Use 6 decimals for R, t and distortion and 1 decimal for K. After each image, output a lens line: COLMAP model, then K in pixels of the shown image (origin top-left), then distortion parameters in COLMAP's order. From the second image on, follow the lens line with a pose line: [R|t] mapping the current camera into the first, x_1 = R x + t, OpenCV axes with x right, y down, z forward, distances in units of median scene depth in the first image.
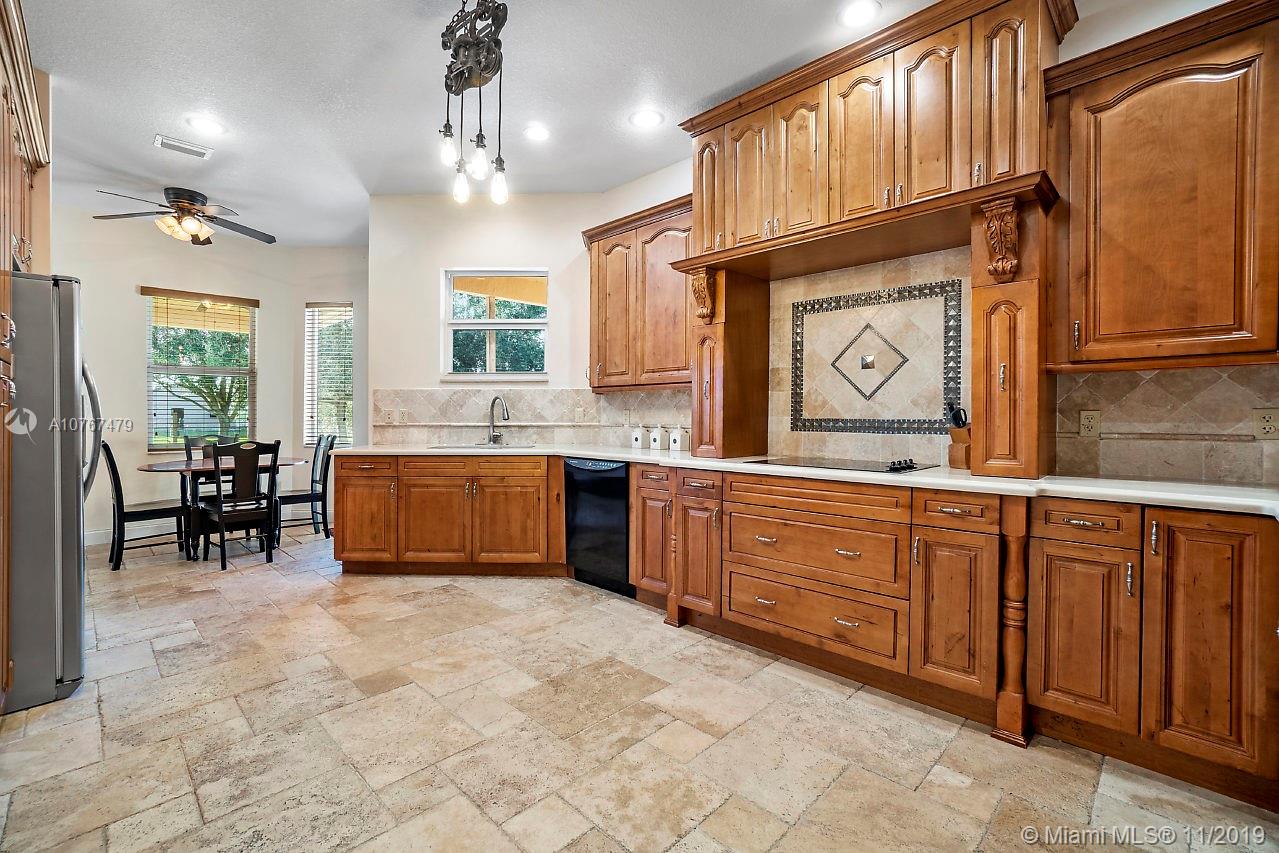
lens RADIAL K [[563.0, 0, 616.5], [0, 563.0, 418.6], [0, 0, 1]] dist [-0.024030, 0.008226]
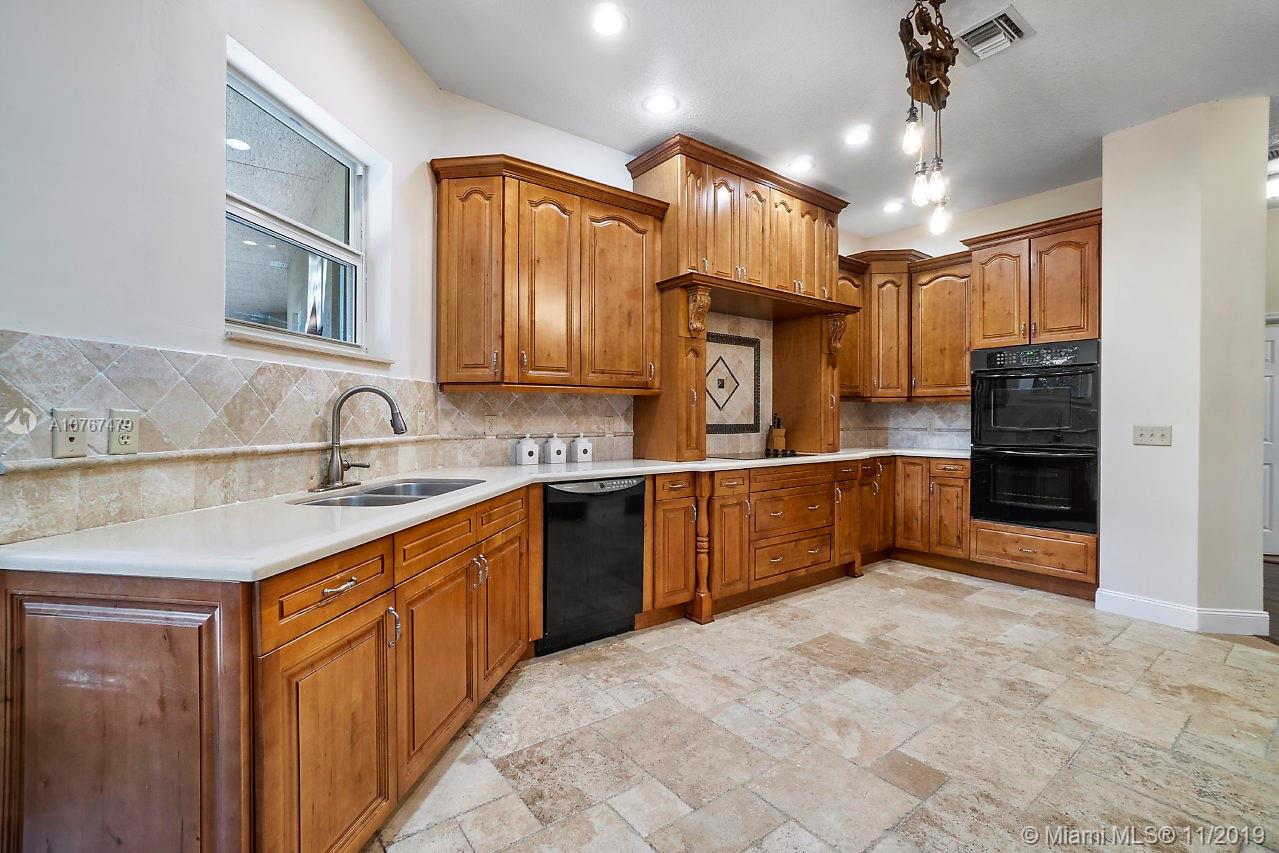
lens RADIAL K [[563.0, 0, 635.0], [0, 563.0, 430.0], [0, 0, 1]] dist [-0.024030, 0.008226]
pose [[0.125988, -0.019300, 0.991844, -0.832852], [0.010583, 0.999780, 0.018110, -0.010049], [-0.991975, 0.008215, 0.126164, 0.875997]]
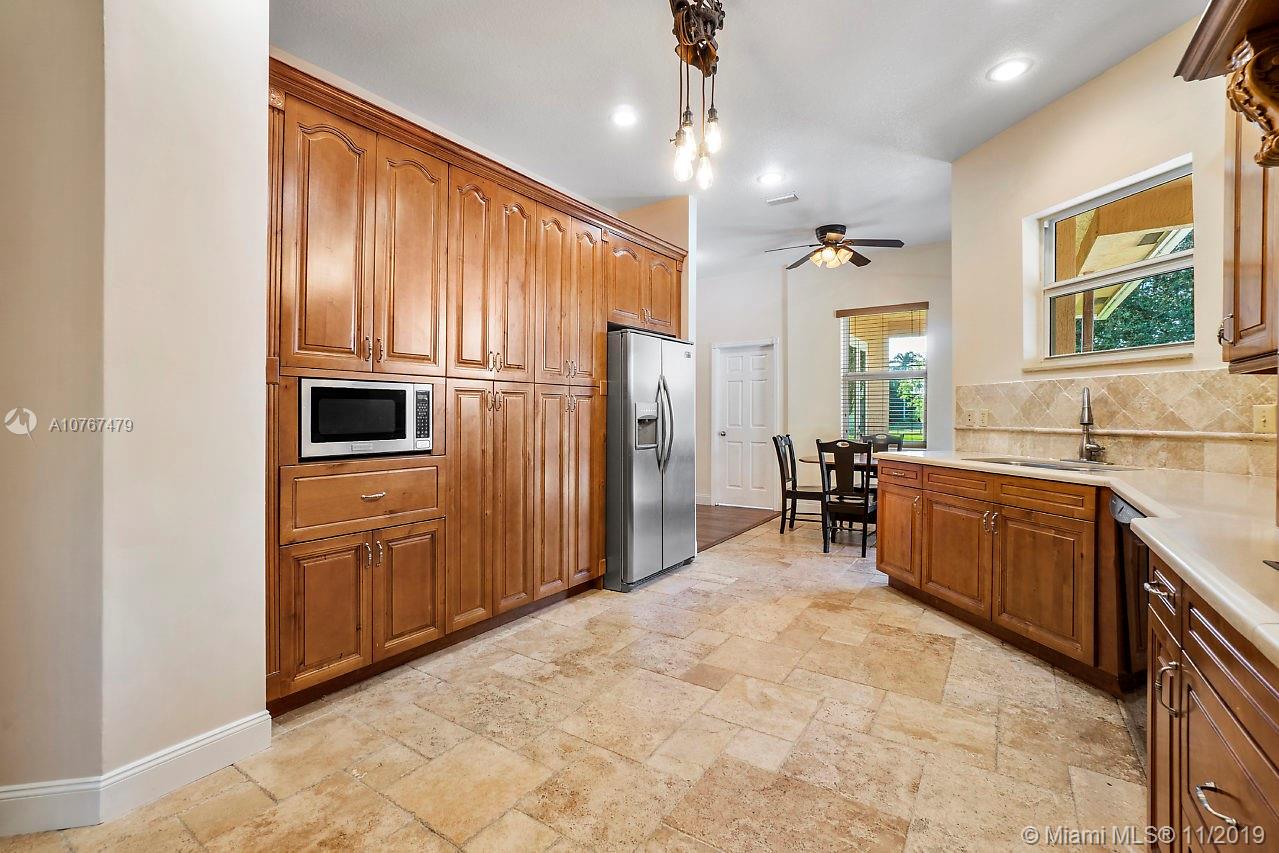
lens RADIAL K [[563.0, 0, 636.0], [0, 563.0, 416.8], [0, 0, 1]] dist [-0.024030, 0.008226]
pose [[0.202146, 0.004331, -0.979346, 0.386461], [-0.008839, 0.999958, 0.002598, -0.004790], [0.979315, 0.008132, 0.202176, 0.453219]]
